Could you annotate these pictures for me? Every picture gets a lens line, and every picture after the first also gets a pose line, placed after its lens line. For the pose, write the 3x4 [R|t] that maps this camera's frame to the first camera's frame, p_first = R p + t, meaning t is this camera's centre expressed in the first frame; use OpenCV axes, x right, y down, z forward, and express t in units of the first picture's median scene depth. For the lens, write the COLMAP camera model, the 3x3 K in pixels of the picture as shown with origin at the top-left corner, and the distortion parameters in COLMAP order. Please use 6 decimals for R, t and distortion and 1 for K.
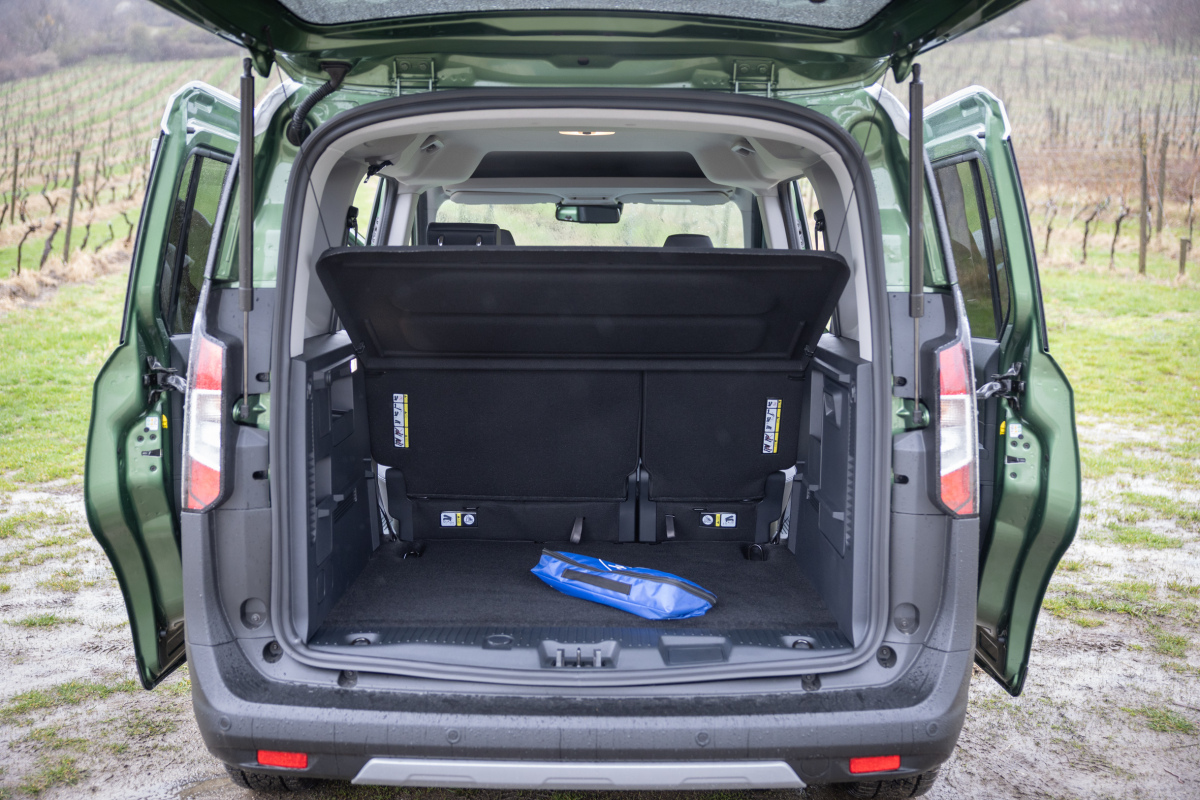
lens RADIAL K [[1541.9, 0, 605.7], [0, 1541.9, 416.5], [0, 0, 1]] dist [0.004852, 0.000000]
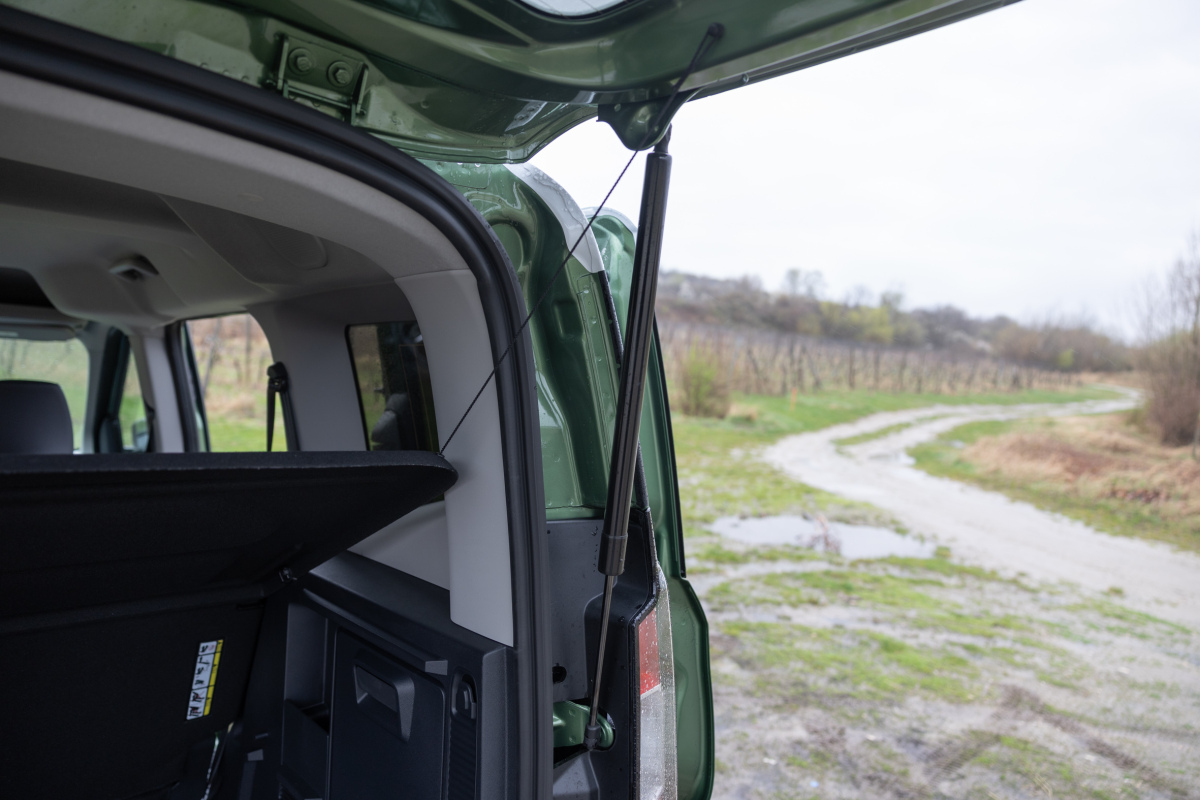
lens RADIAL K [[795.4, 0, 572.7], [0, 795.4, 397.1], [0, 0, 1]] dist [0.008534, 0.001748]
pose [[0.739795, 0.011683, 0.672730, -0.009534], [0.037132, 0.997616, -0.058160, -0.095056], [-0.671806, 0.068006, 0.737598, 0.658004]]
